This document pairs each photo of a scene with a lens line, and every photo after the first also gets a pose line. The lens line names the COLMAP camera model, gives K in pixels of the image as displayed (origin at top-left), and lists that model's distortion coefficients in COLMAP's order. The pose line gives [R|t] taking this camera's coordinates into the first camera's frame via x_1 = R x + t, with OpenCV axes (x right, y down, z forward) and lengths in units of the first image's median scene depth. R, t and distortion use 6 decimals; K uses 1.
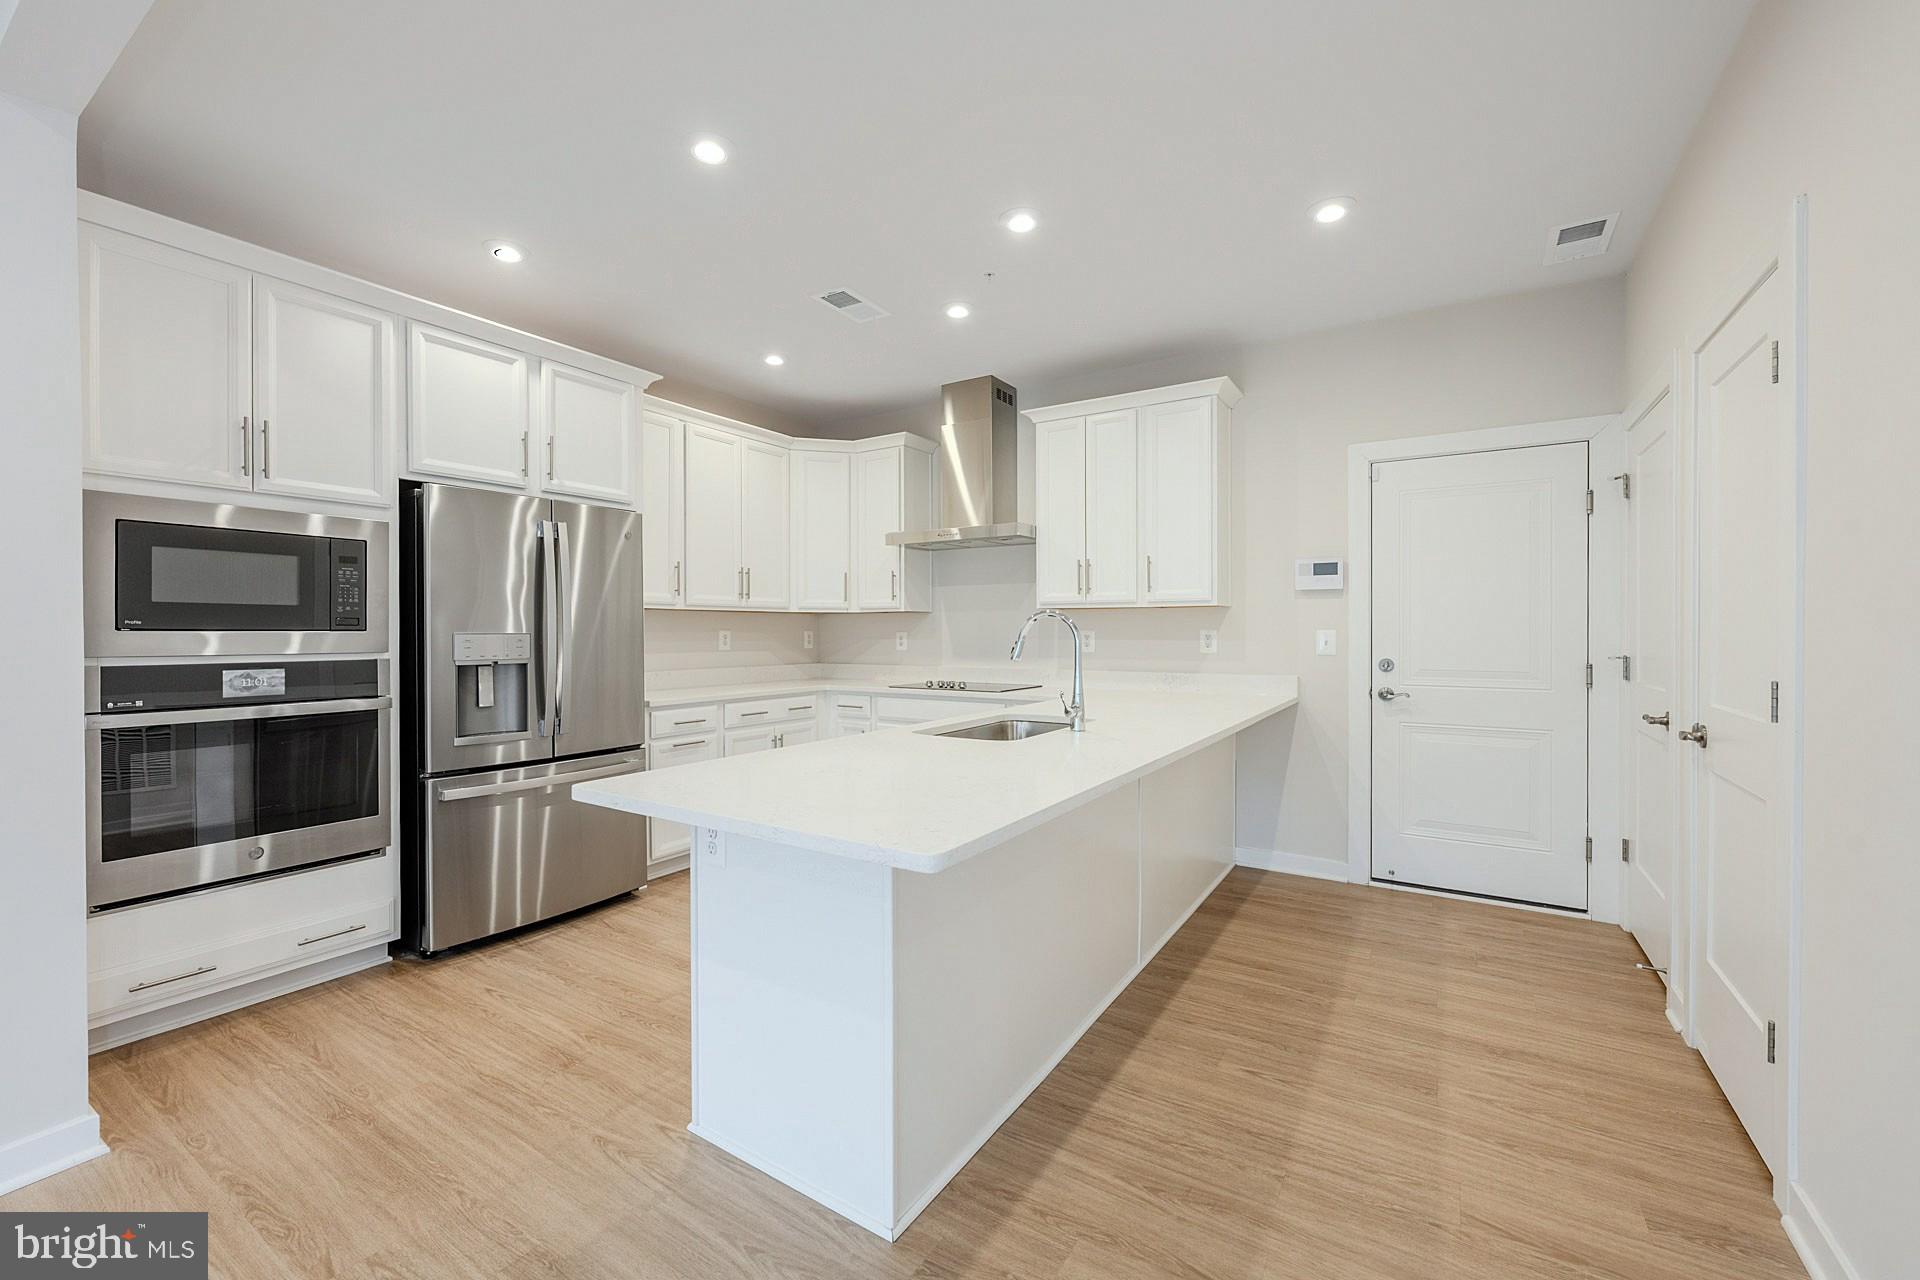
lens RADIAL K [[766.4, 0, 957.0], [0, 766.4, 637.1], [0, 0, 1]] dist [-0.001536, 0.000095]
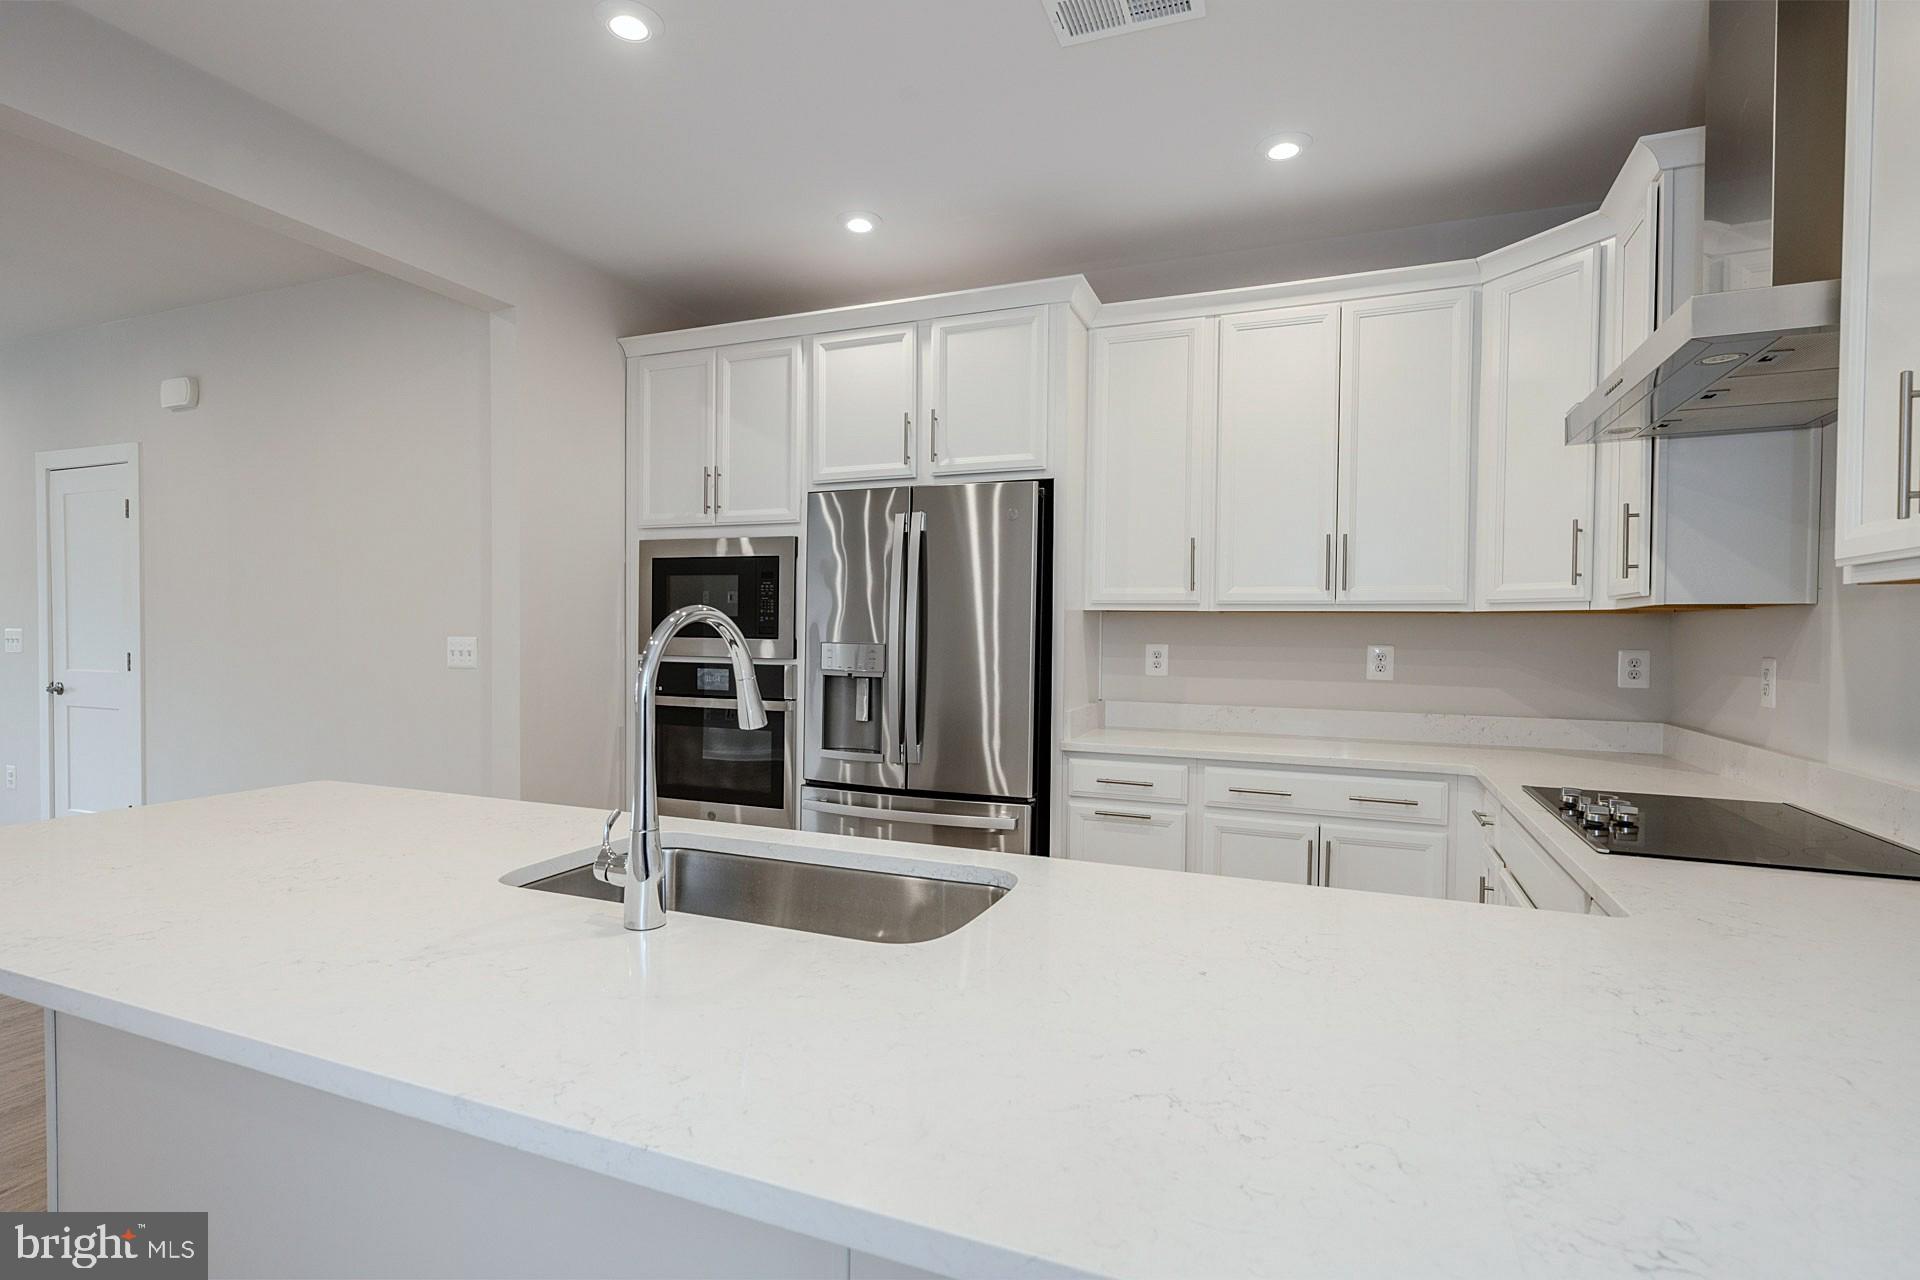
lens RADIAL K [[964.1, 0, 955.9], [0, 964.1, 650.3], [0, 0, 1]] dist [0.001799, -0.000285]
pose [[0.172819, 0.018676, -0.984777, 0.437645], [-0.019959, 0.999681, 0.015456, -0.012613], [0.984751, 0.016984, 0.173136, 0.711090]]
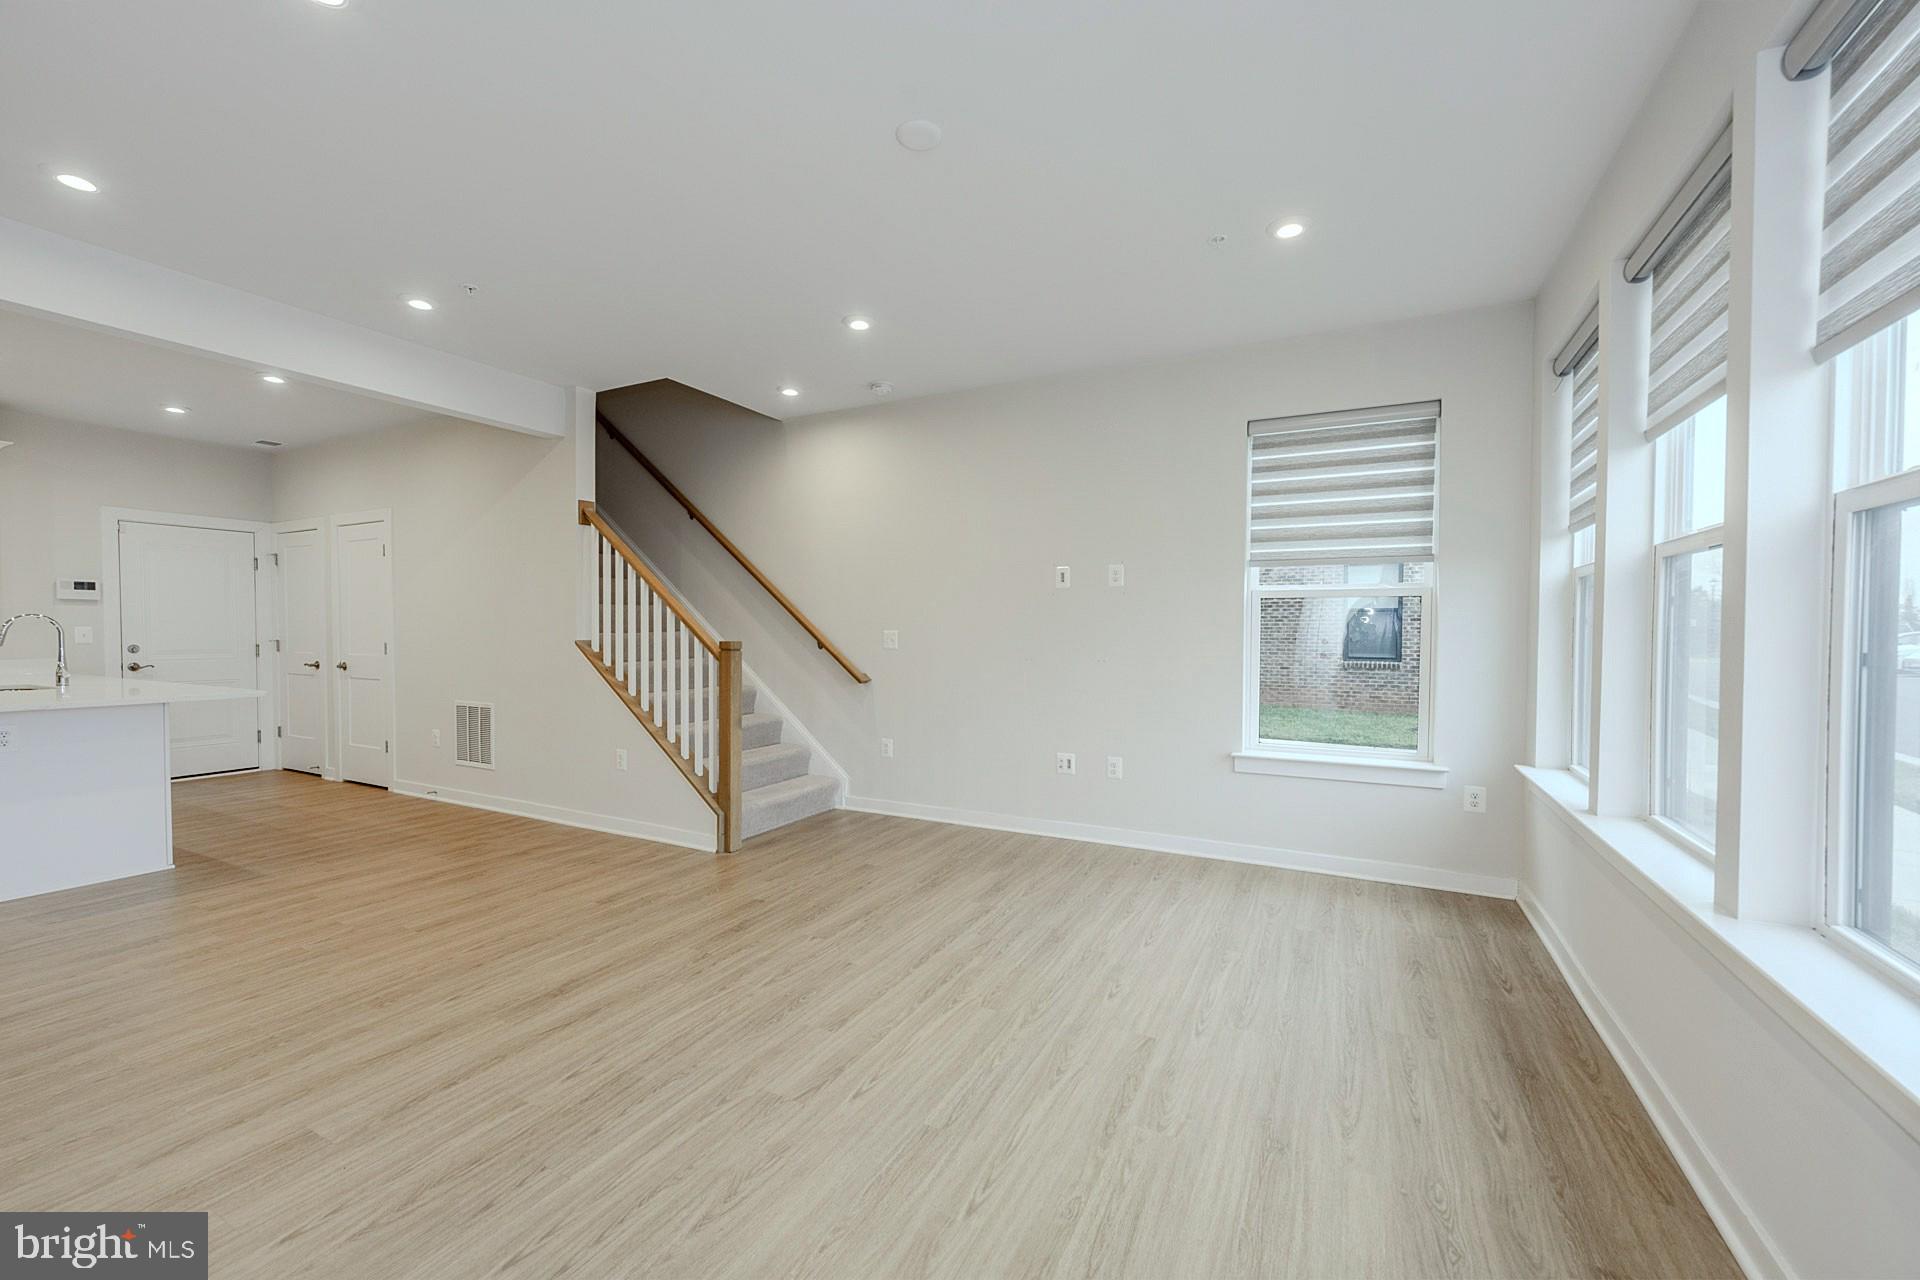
lens RADIAL K [[766.4, 0, 953.1], [0, 766.4, 645.1], [0, 0, 1]] dist [-0.001536, 0.000095]
pose [[-0.092028, -0.020953, 0.995536, -1.181801], [0.003431, 0.999766, 0.021359, 0.000647], [-0.995751, 0.005382, -0.091934, -0.558380]]
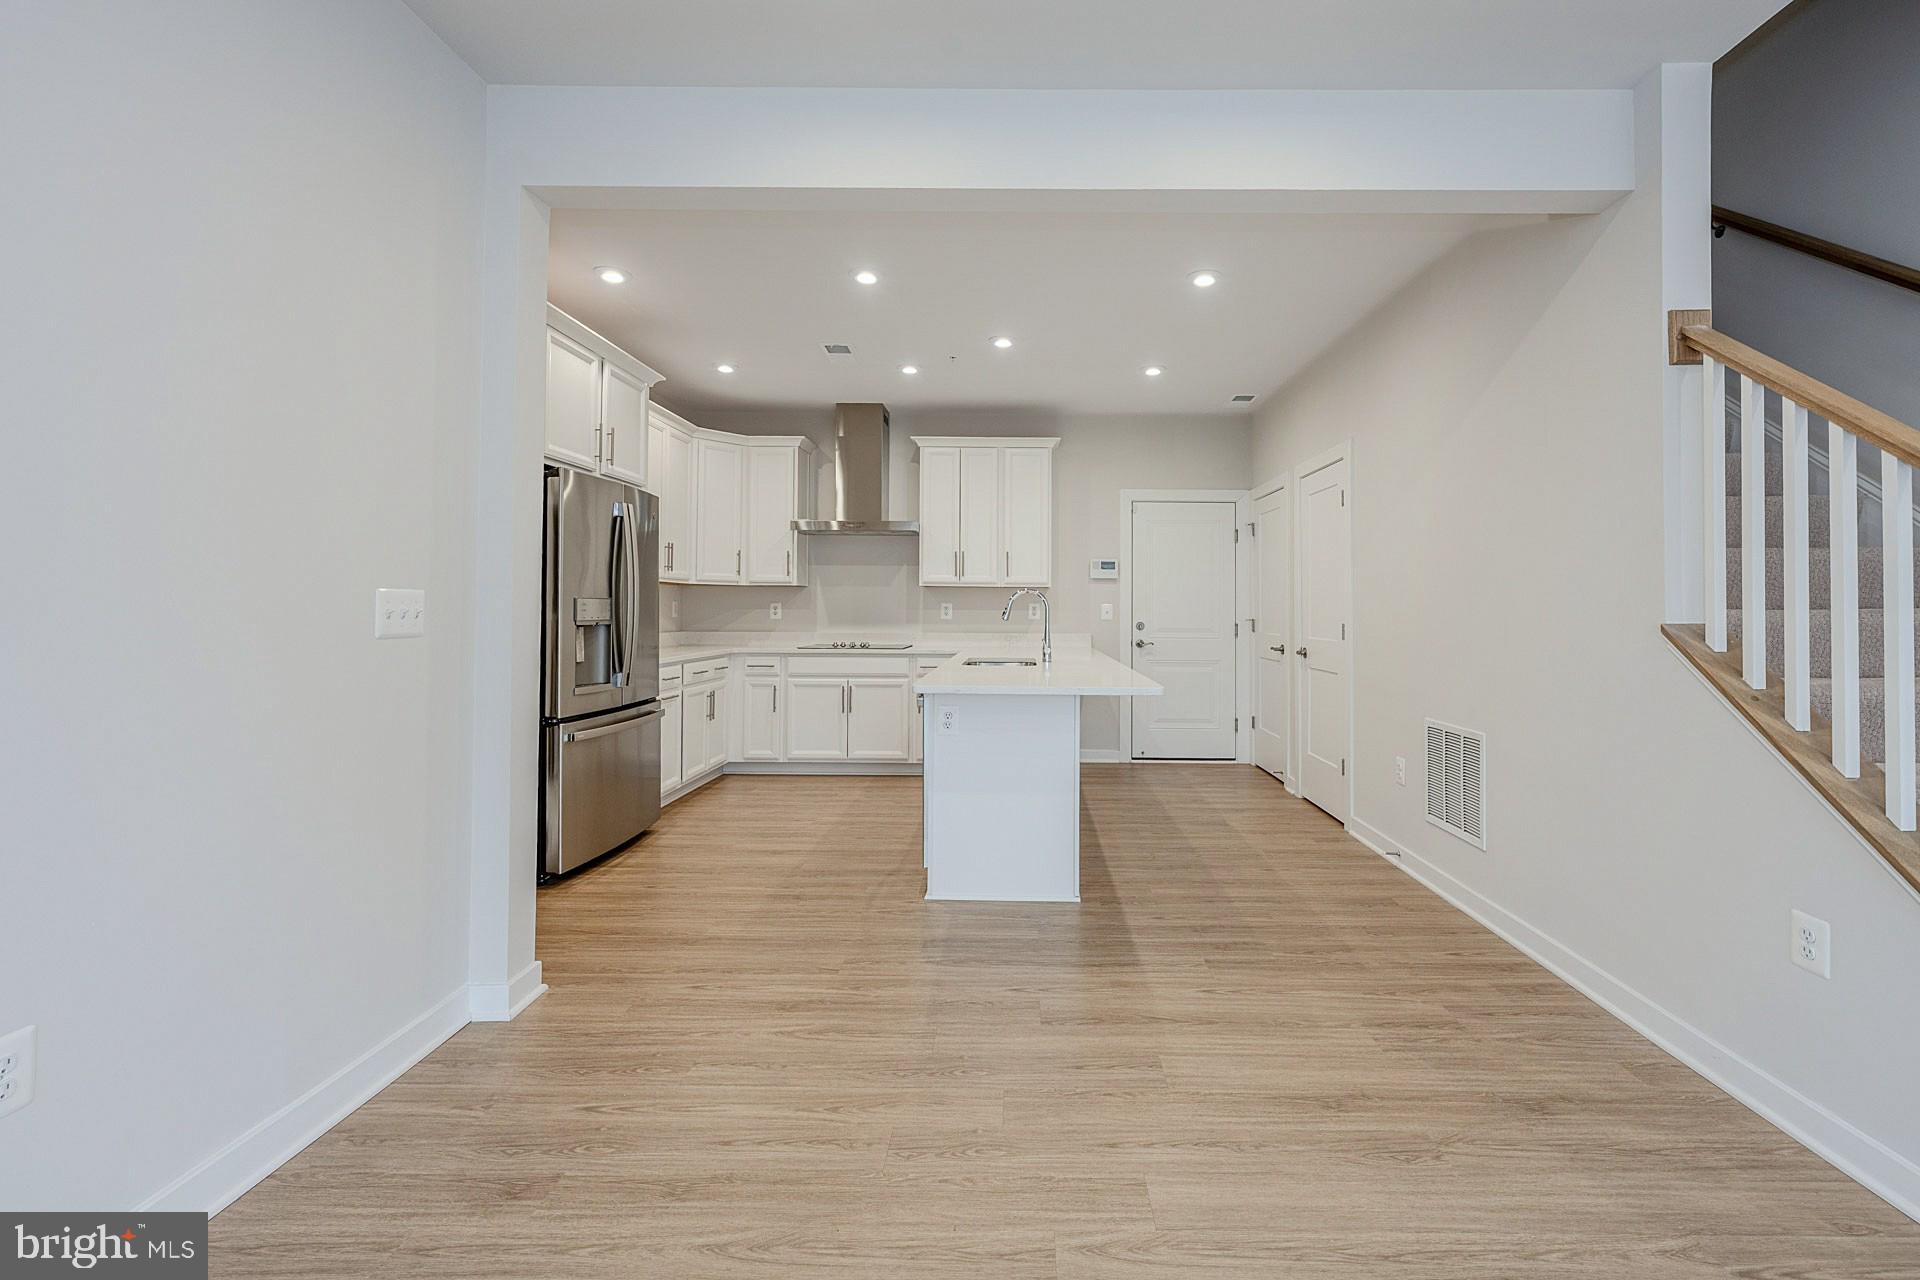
lens RADIAL K [[766.4, 0, 1037.2], [0, 766.4, 596.7], [0, 0, 1]] dist [-0.001536, 0.000095]
pose [[0.841095, 0.015484, 0.540665, -0.505165], [-0.003399, 0.999722, -0.023343, 0.013214], [-0.540876, 0.017796, 0.840914, -0.256639]]
